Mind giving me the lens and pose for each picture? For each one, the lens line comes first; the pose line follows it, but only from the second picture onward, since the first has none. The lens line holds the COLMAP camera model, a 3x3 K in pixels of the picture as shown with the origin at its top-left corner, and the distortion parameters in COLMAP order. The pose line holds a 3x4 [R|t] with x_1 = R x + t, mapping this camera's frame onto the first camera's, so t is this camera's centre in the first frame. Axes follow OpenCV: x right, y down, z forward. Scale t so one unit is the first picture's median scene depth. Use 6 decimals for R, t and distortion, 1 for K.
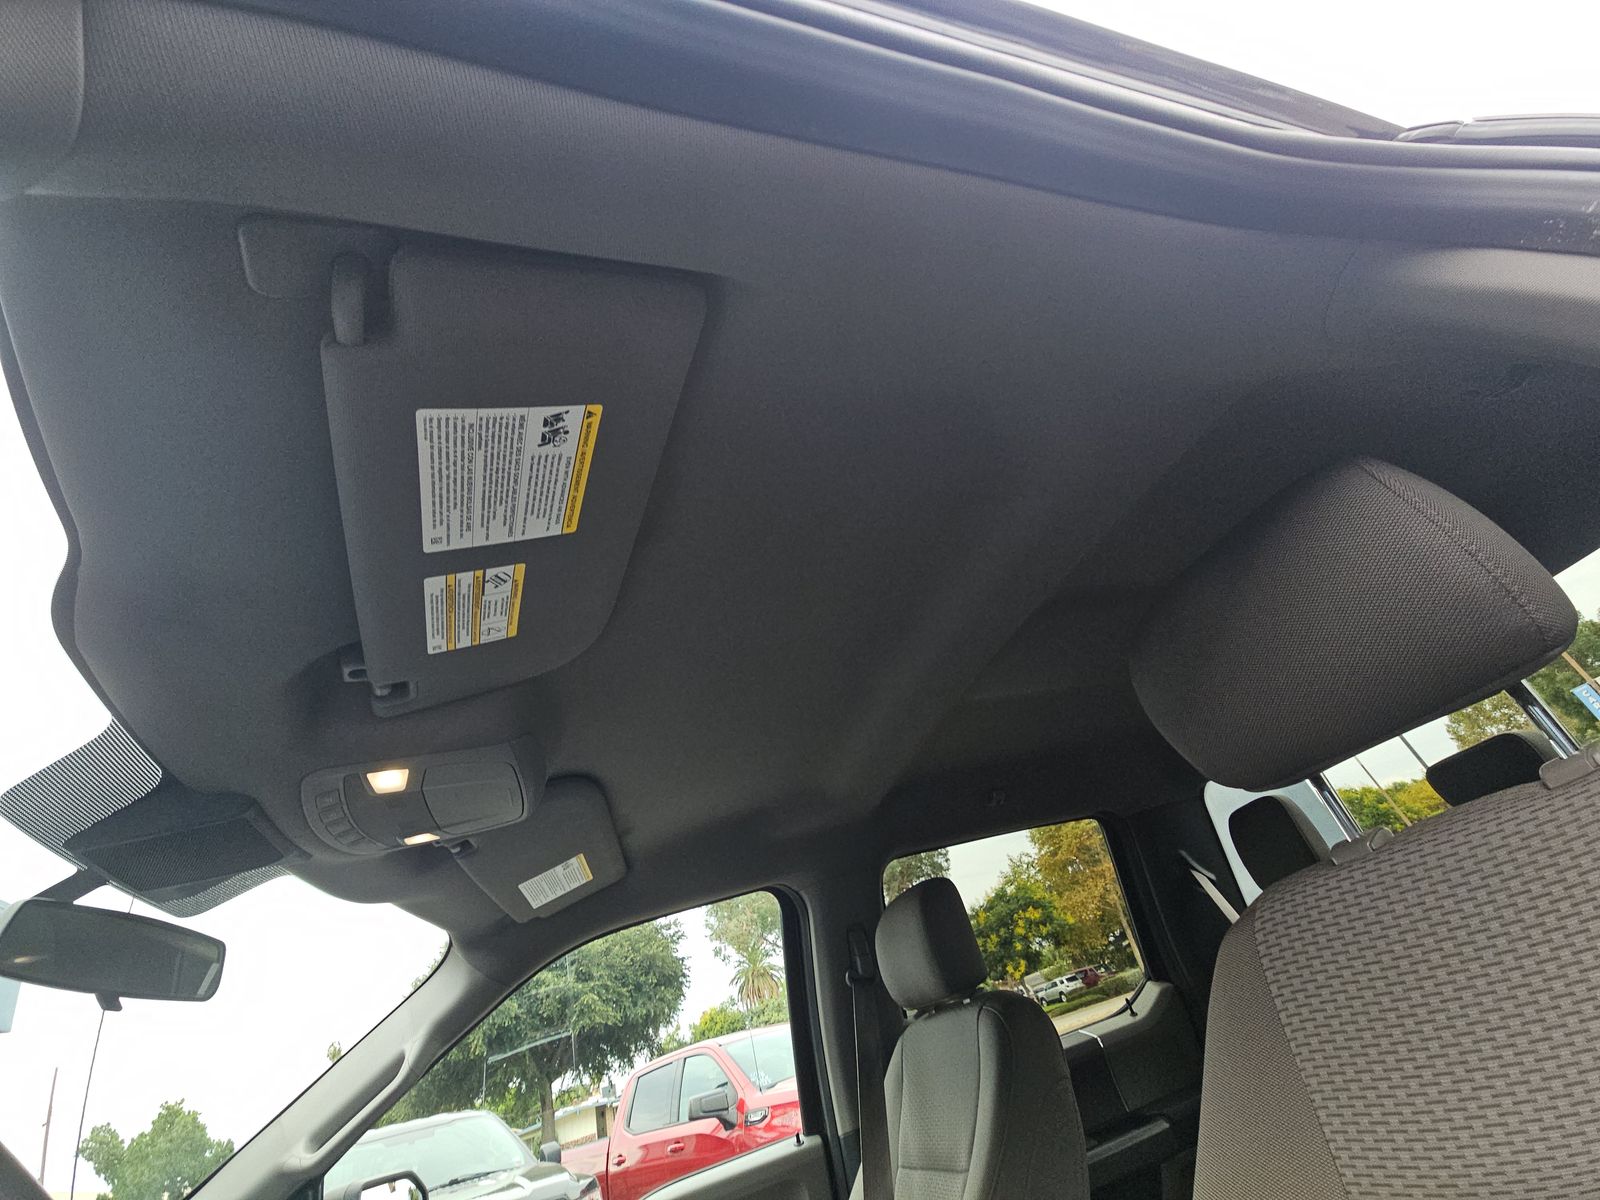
lens RADIAL K [[640.0, 0, 791.1], [0, 640.0, 624.3], [0, 0, 1]] dist [0.009782, -0.007154]
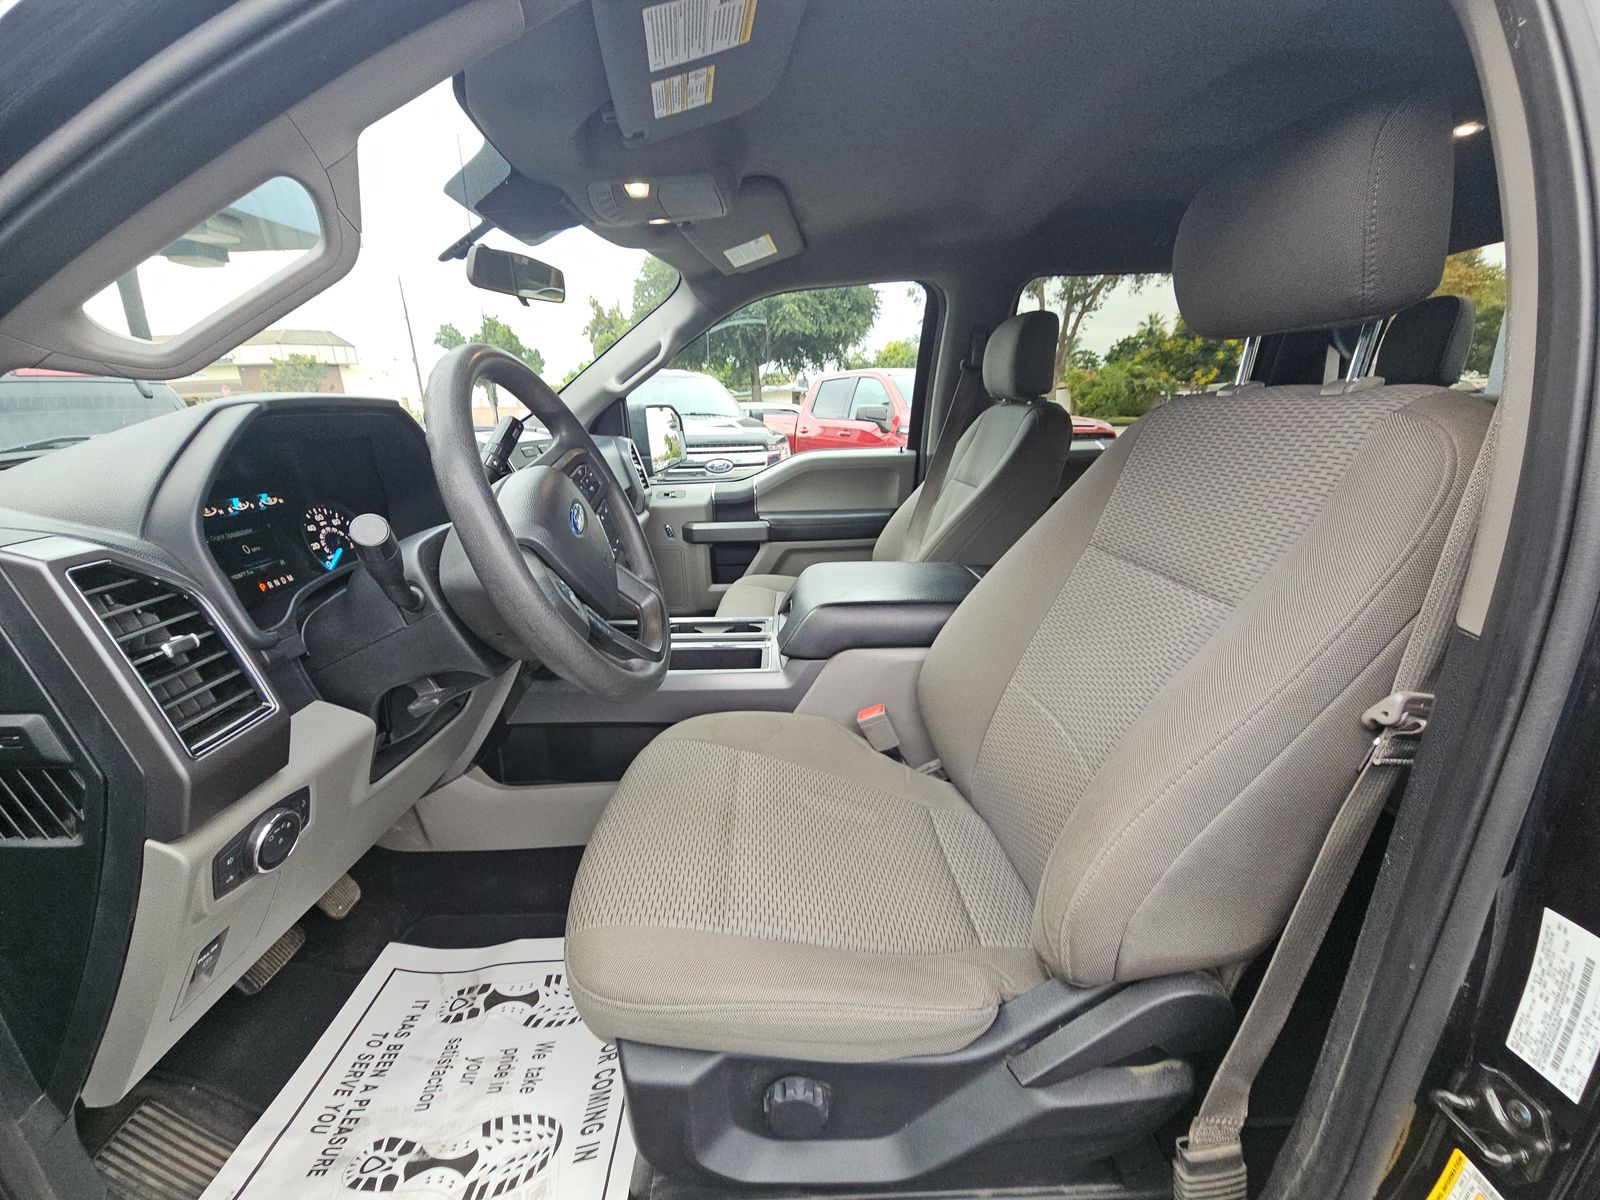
lens RADIAL K [[657.3, 0, 810.1], [0, 657.3, 597.8], [0, 0, 1]] dist [-0.001179, -0.000063]
pose [[0.948926, 0.284346, -0.136699, 0.038109], [-0.063572, 0.596719, 0.799928, -0.072269], [0.309027, -0.750382, 0.584319, -0.078938]]
